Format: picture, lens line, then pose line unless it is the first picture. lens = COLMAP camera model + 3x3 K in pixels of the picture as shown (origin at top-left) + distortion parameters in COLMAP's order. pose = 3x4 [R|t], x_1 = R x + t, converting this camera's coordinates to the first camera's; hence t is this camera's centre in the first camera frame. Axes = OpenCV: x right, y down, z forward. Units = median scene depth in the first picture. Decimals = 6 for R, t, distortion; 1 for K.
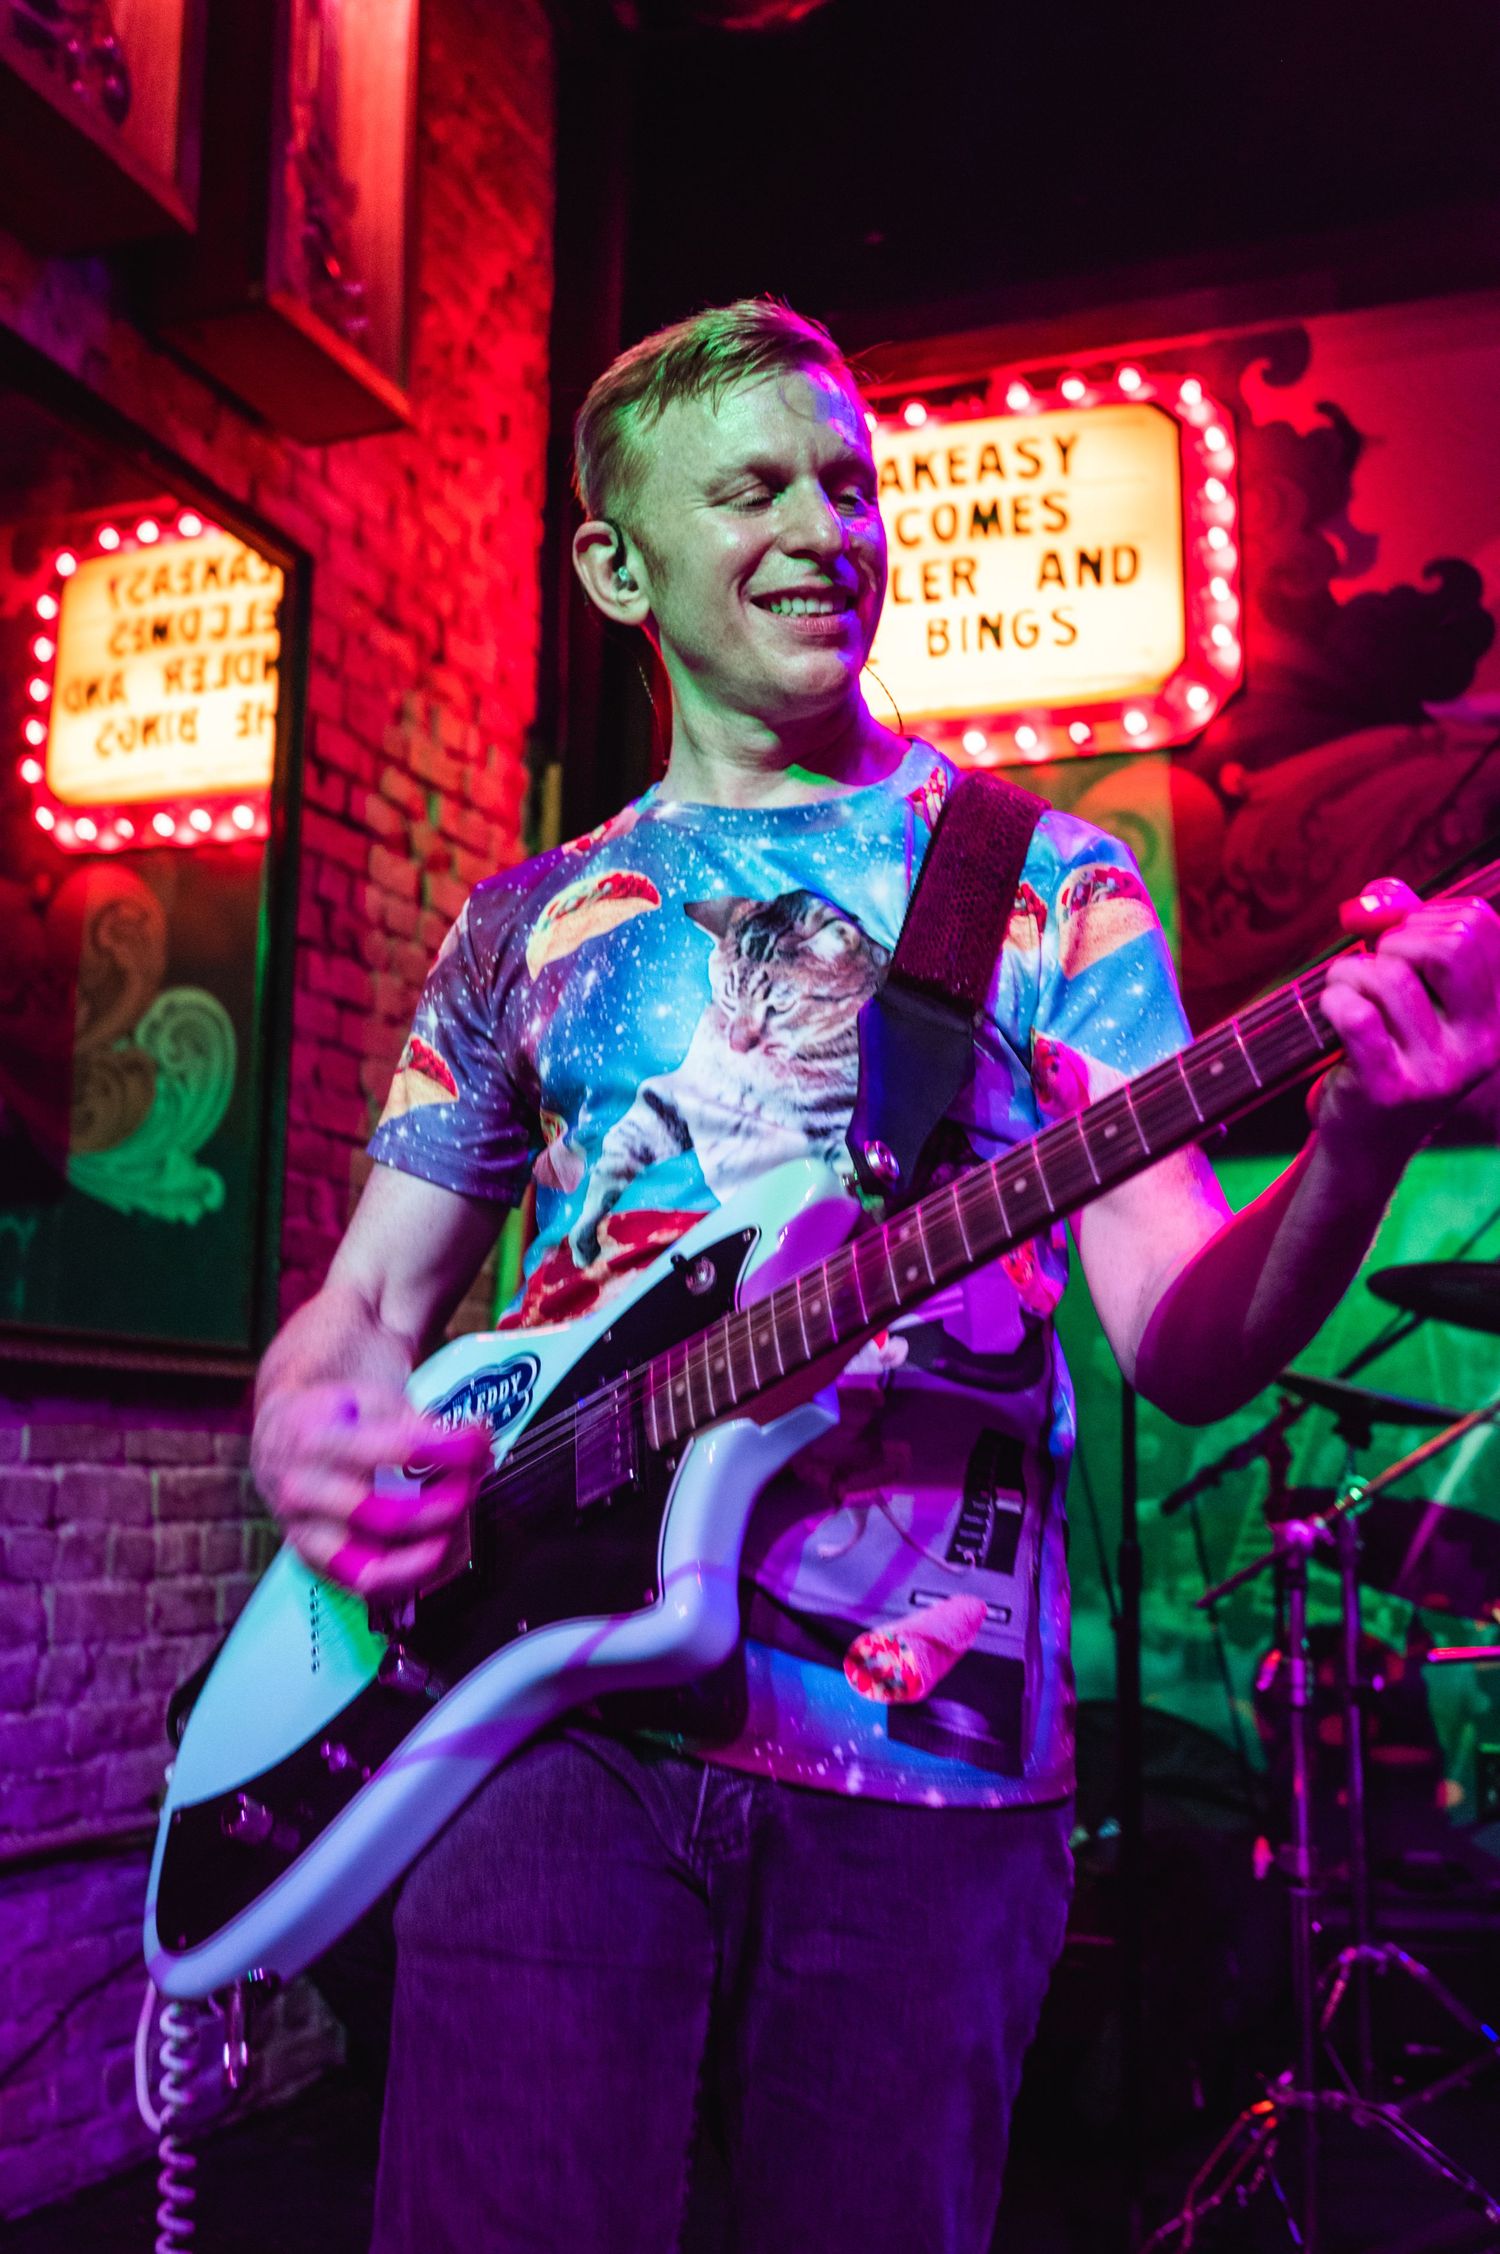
lens RADIAL K [[2133.1, 0, 750.0], [0, 2133.1, 1127.0], [0, 0, 1]] dist [-0.005535, -0.004194]
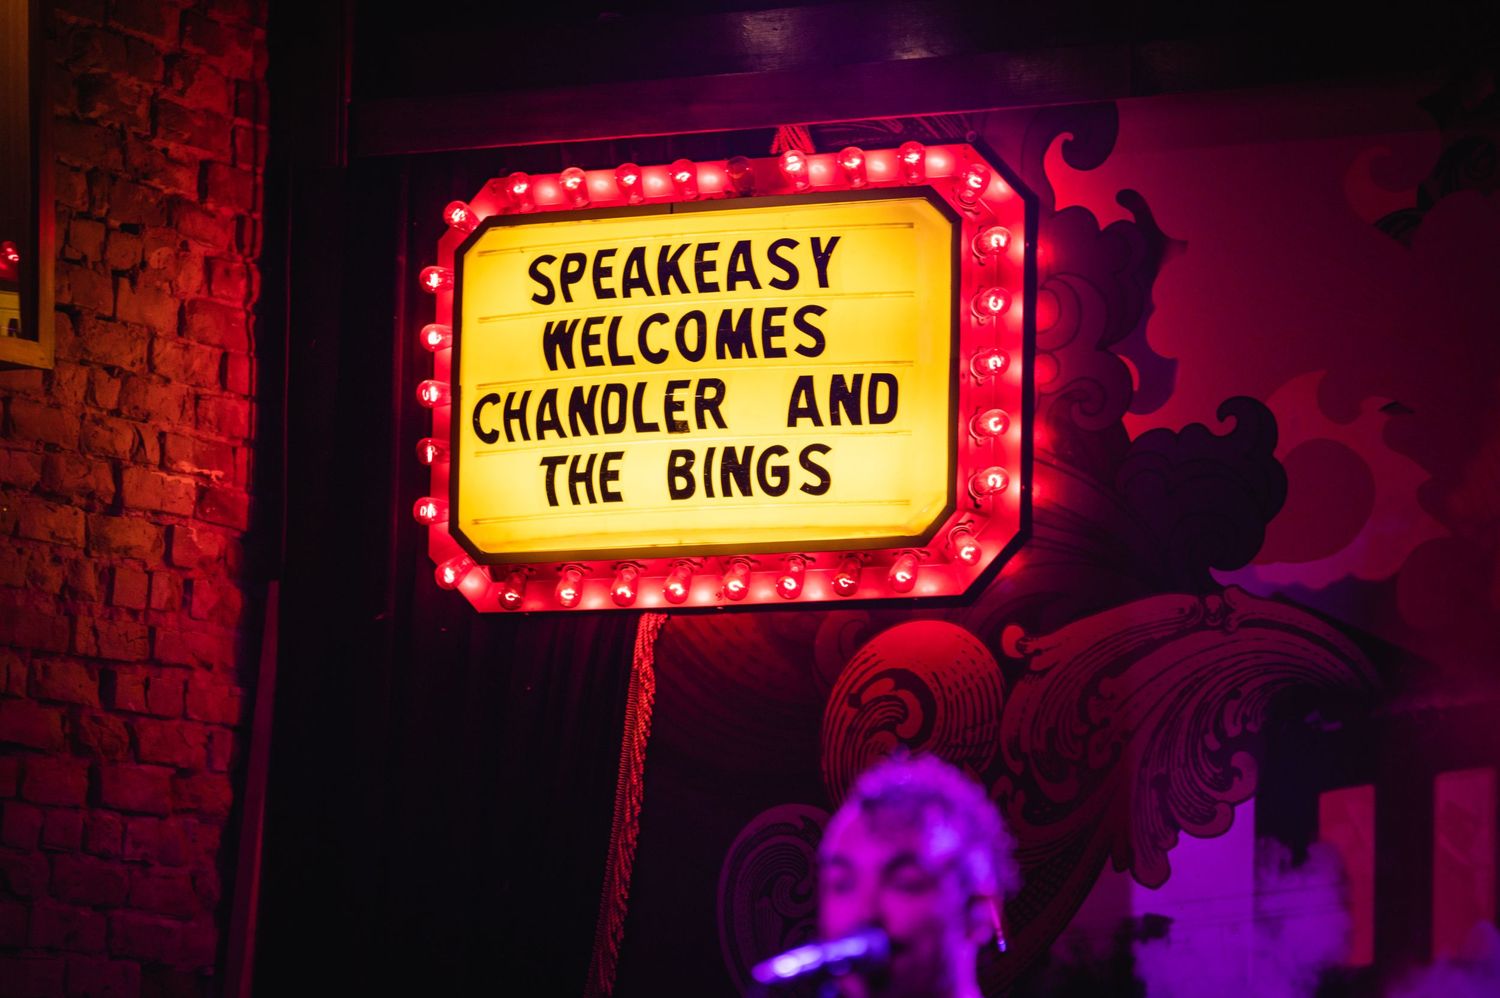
lens RADIAL K [[6718.5, 0, 750.0], [0, 6718.5, 499.0], [0, 0, 1]] dist [1.209606, 6.231669]
pose [[0.989159, -0.010134, -0.146499, 0.518106], [0.016412, 0.998995, 0.041708, -0.334340], [0.145929, -0.043660, 0.988331, -1.709989]]
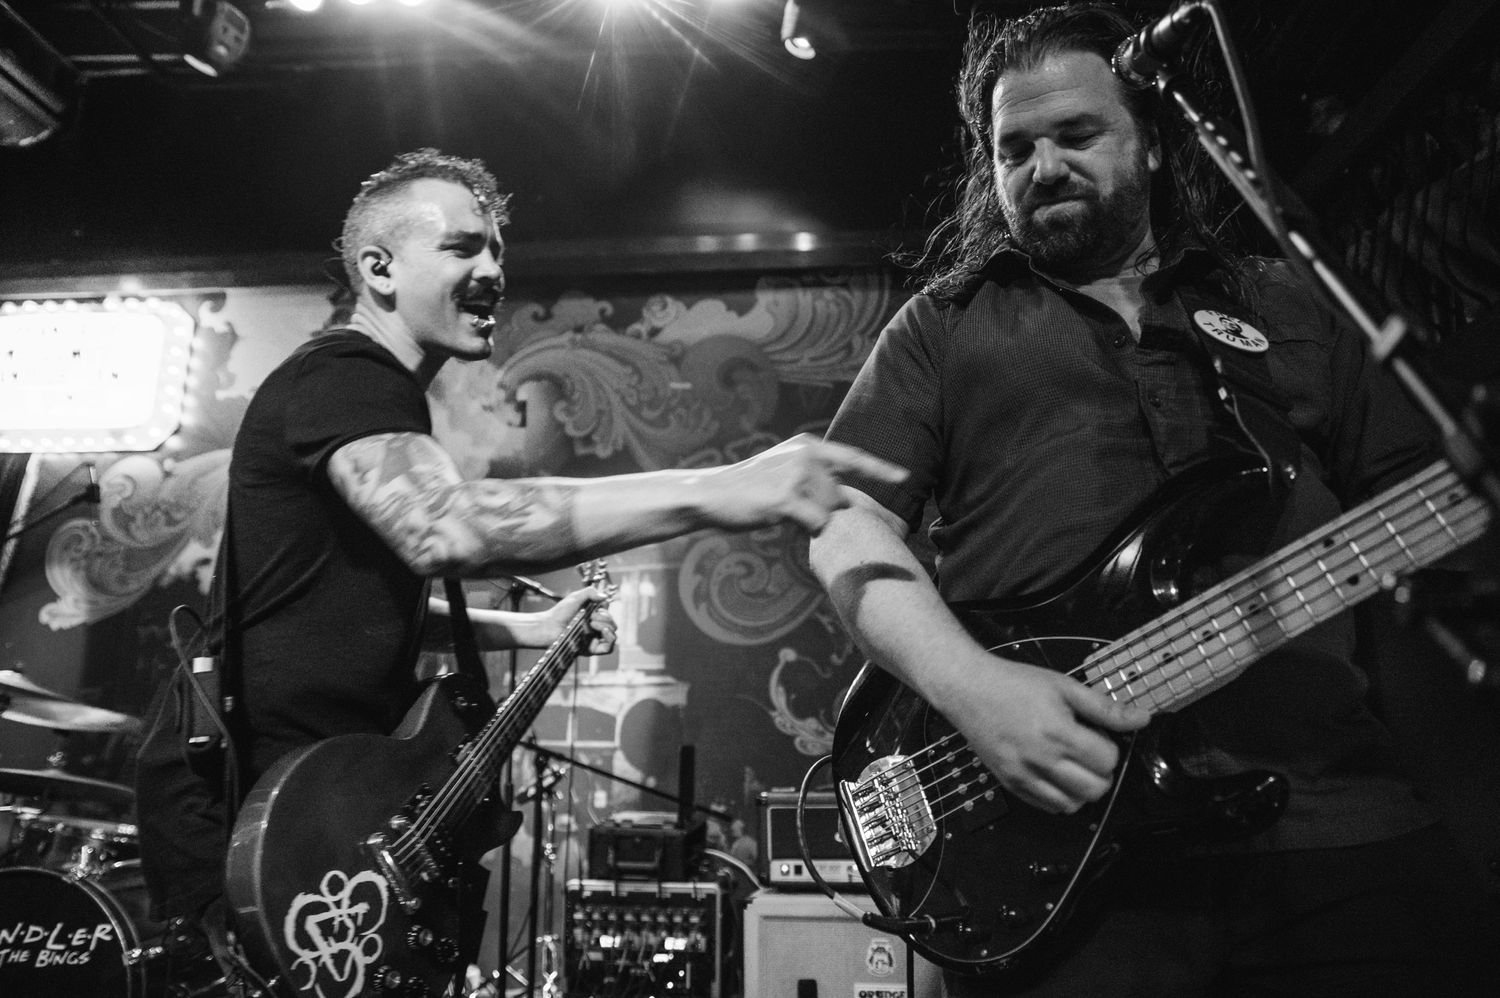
lens RADIAL K [[1001.4, 0, 750.0], [0, 1001.4, 499.0], [0, 0, 1]] dist [-0.132251, 0.094189]
pose [[0.950997, 0.063453, 0.302618, 0.531319], [-0.036781, 0.994983, -0.093042, -0.042289], [-0.307004, 0.077352, 0.948560, -0.284829]]
